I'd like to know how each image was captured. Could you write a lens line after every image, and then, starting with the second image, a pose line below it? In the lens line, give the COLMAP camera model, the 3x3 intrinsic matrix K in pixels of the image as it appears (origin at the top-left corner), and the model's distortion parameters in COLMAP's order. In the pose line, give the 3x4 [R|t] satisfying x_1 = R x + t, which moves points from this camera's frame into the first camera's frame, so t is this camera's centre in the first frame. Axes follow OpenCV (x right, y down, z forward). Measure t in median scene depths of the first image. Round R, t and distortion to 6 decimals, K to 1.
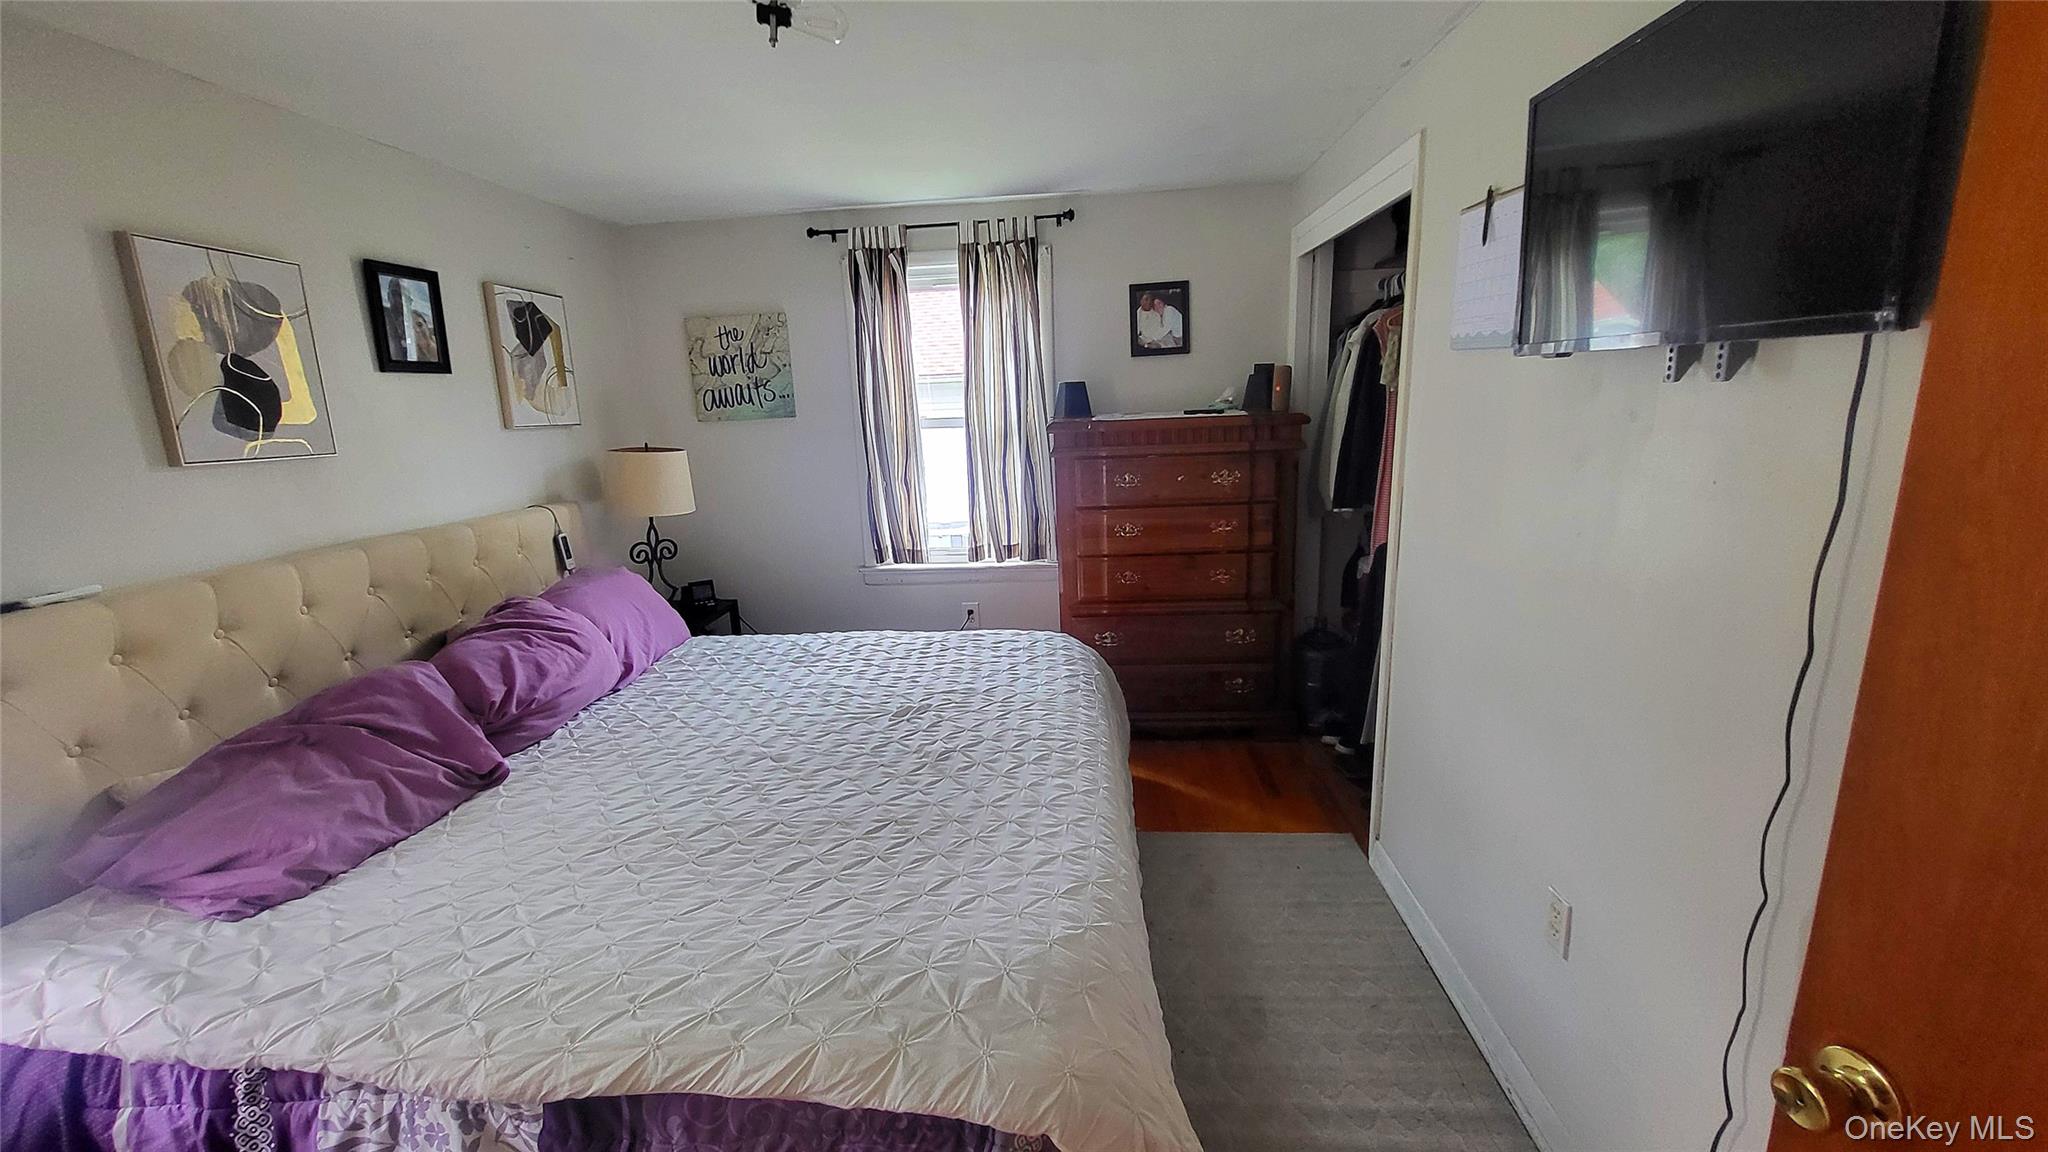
lens RADIAL K [[802.3, 0, 1033.4], [0, 802.3, 579.3], [0, 0, 1]] dist [-0.002464, 0.000461]
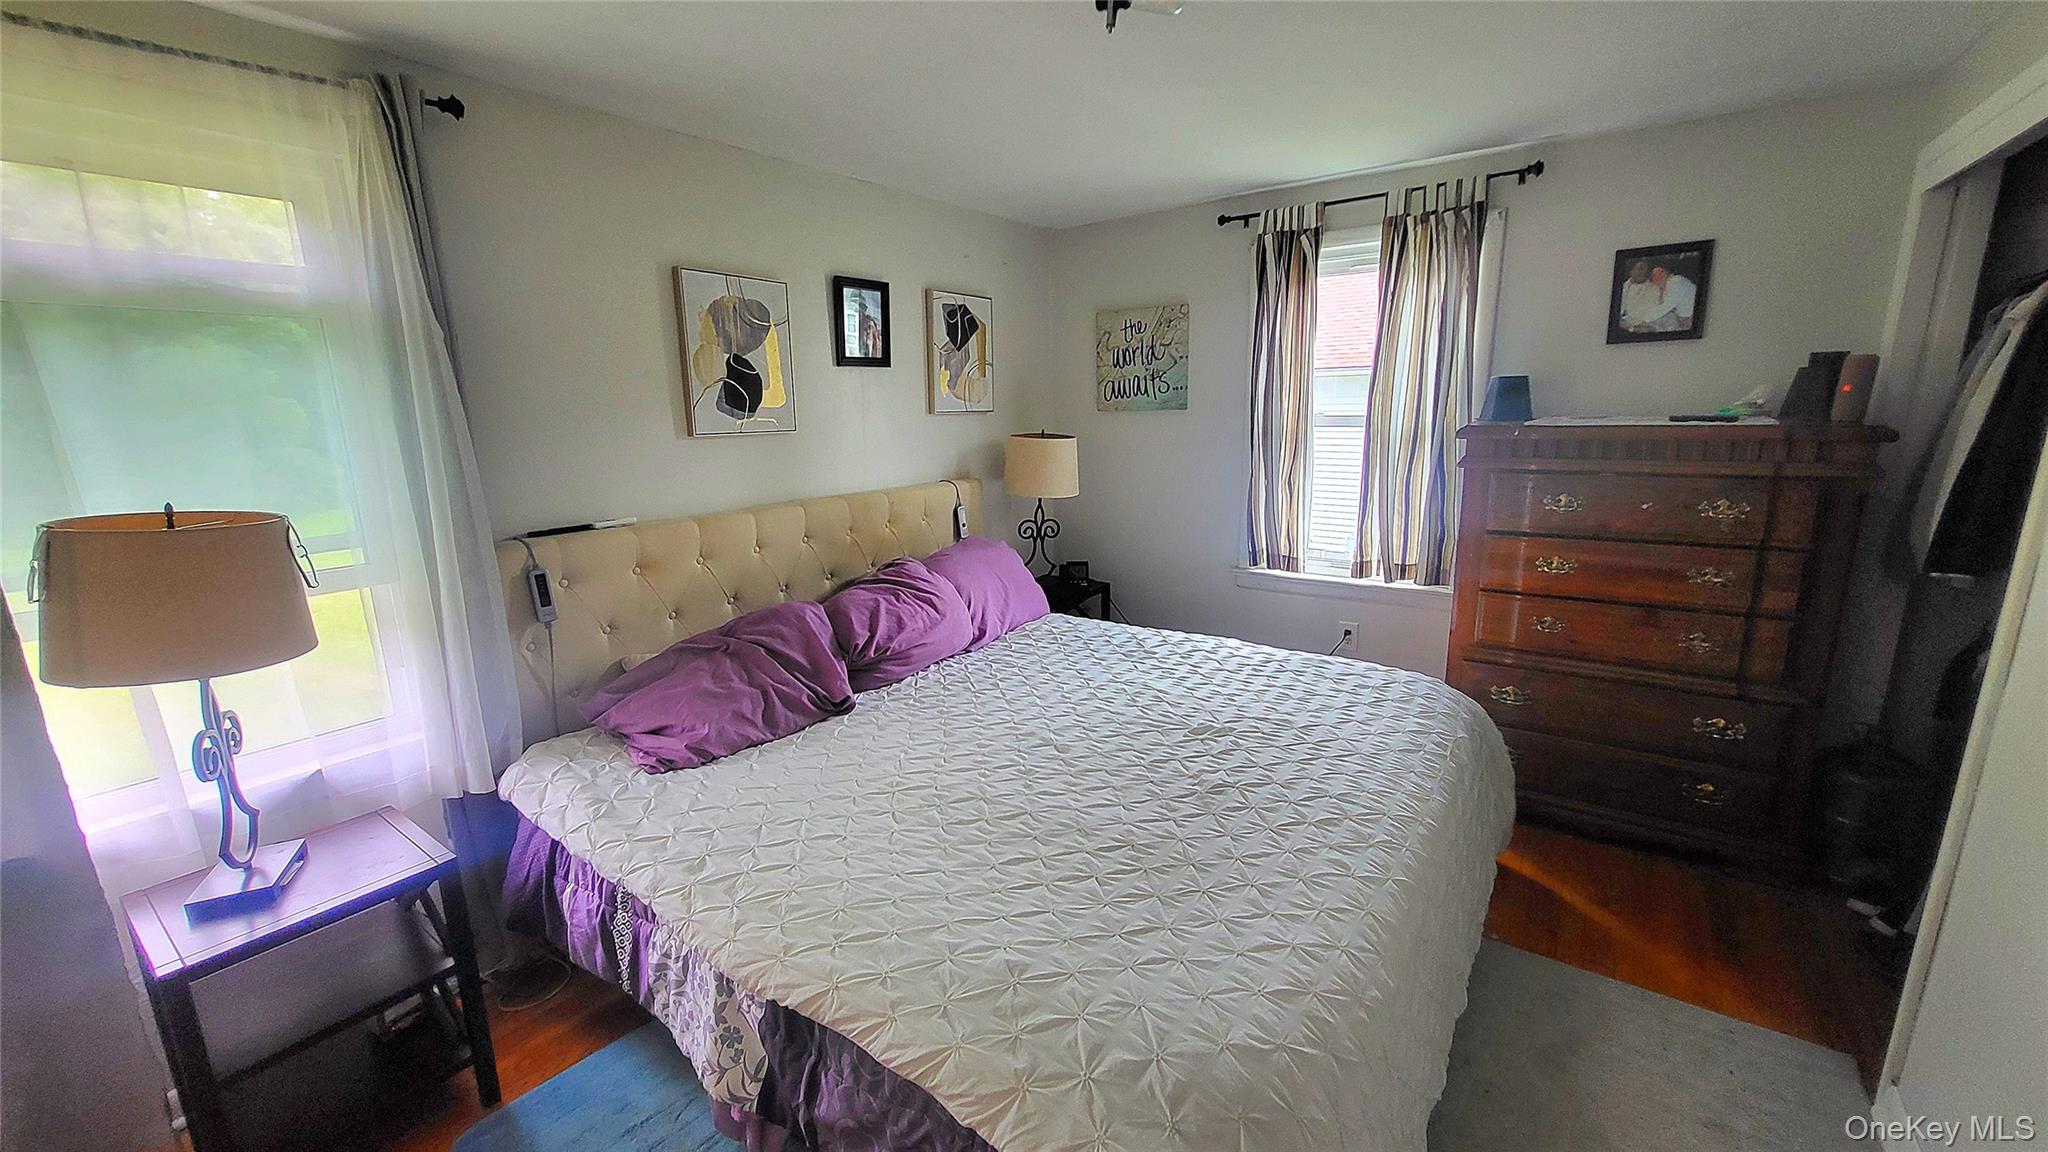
lens RADIAL K [[802.3, 0, 1040.4], [0, 802.3, 579.2], [0, 0, 1]] dist [-0.002464, 0.000461]
pose [[0.853233, 0.134657, -0.503845, 0.119088], [-0.127543, 0.990633, 0.048769, -0.029449], [0.505693, 0.022651, 0.862416, 0.086218]]
